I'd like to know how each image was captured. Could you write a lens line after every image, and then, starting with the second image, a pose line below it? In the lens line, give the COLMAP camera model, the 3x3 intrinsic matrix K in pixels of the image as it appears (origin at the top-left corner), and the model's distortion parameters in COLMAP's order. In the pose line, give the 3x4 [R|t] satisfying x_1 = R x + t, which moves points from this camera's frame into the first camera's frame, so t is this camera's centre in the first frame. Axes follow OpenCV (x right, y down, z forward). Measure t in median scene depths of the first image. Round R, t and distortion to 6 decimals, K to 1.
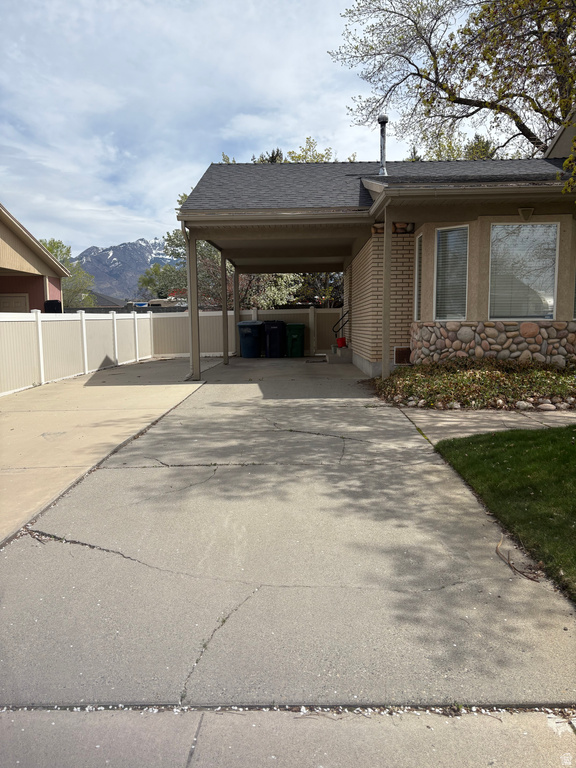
lens RADIAL K [[576.9, 0, 288.0], [0, 576.9, 384.0], [0, 0, 1]] dist [0.003445, 0.001614]
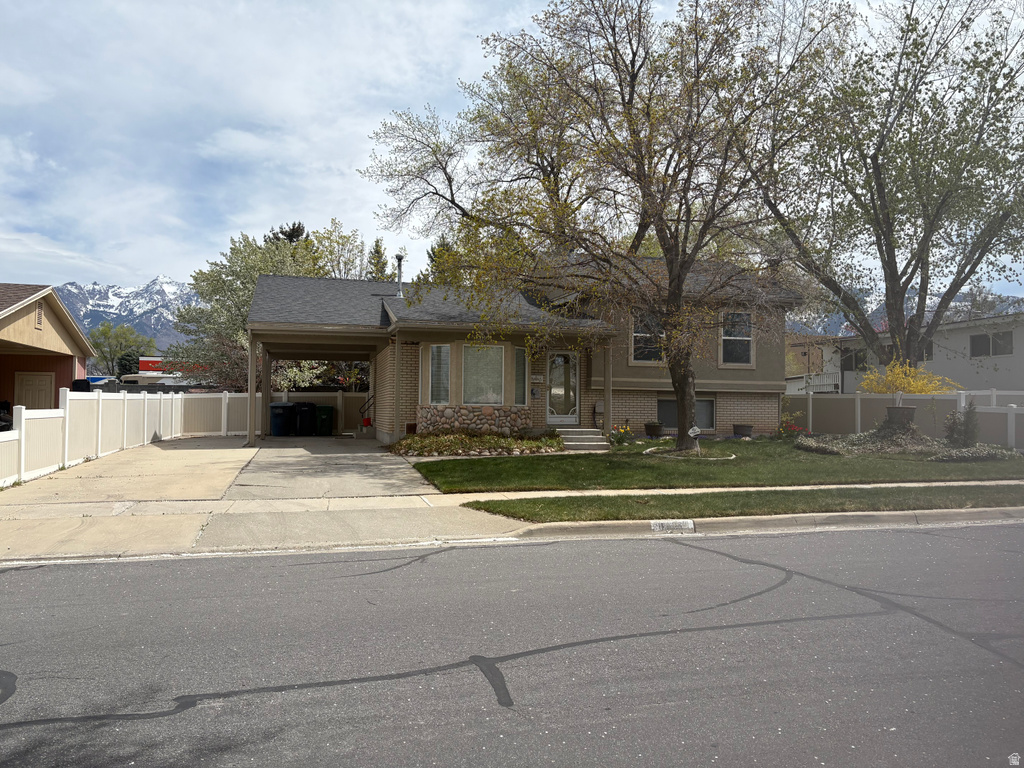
lens RADIAL K [[774.8, 0, 533.7], [0, 774.8, 389.5], [0, 0, 1]] dist [0.111886, 0.004723]
pose [[0.954414, 0.024220, 0.297501, -0.046873], [0.014433, 0.991792, -0.127045, 0.057149], [-0.298136, 0.125547, 0.946231, -0.507891]]
